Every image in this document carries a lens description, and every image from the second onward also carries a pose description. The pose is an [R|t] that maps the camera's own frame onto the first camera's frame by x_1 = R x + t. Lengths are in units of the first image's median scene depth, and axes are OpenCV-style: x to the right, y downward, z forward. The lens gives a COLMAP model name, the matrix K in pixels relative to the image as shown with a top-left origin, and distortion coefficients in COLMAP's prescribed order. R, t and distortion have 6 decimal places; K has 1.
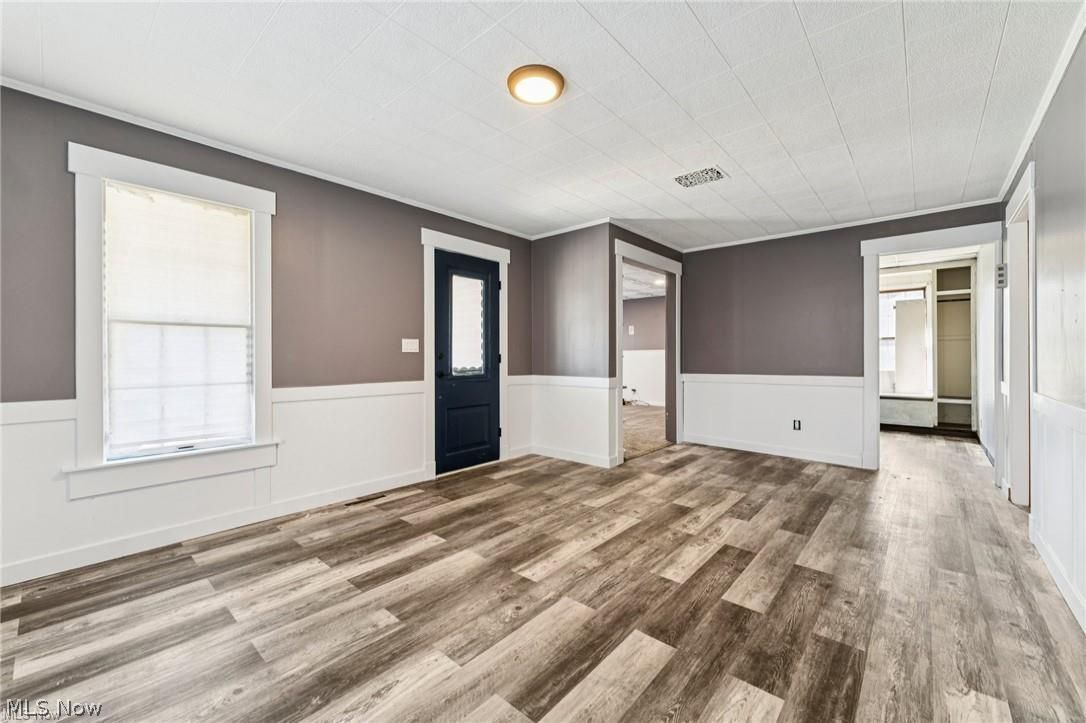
lens RADIAL K [[438.6, 0, 542.0], [0, 438.6, 358.8], [0, 0, 1]] dist [-0.002099, -0.000520]
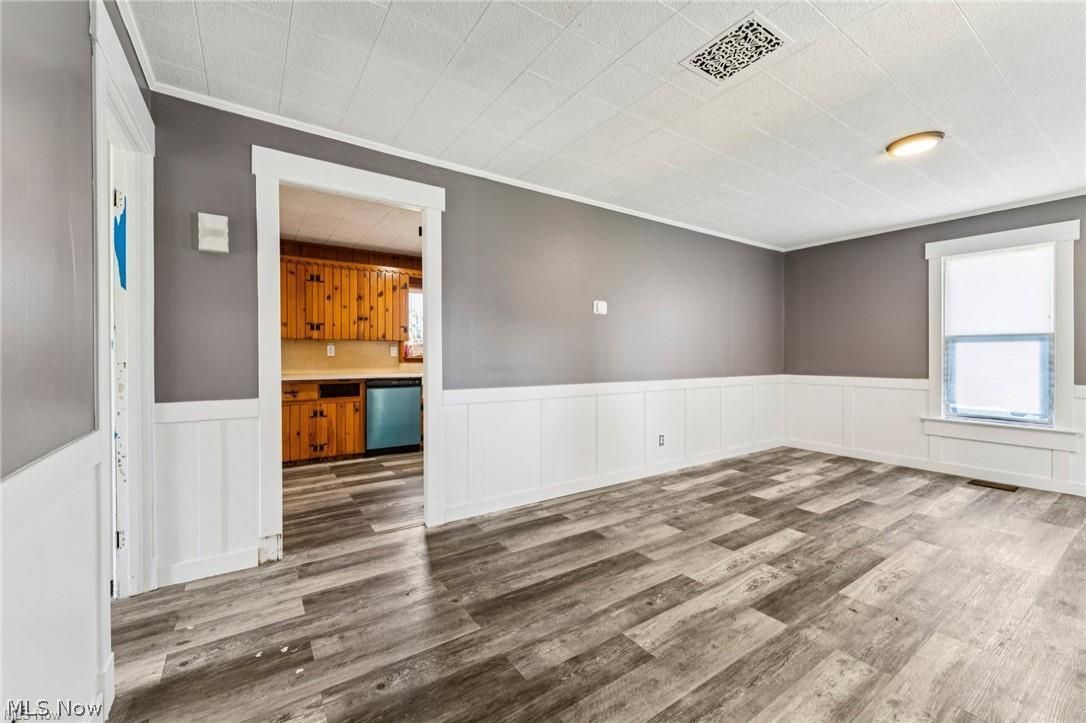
lens RADIAL K [[438.6, 0, 547.6], [0, 438.6, 359.8], [0, 0, 1]] dist [-0.002099, -0.000520]
pose [[-0.968630, -0.000969, 0.248506, 0.580042], [0.003151, 0.999864, 0.016181, -0.023178], [-0.248488, 0.016457, -0.968495, 2.052051]]
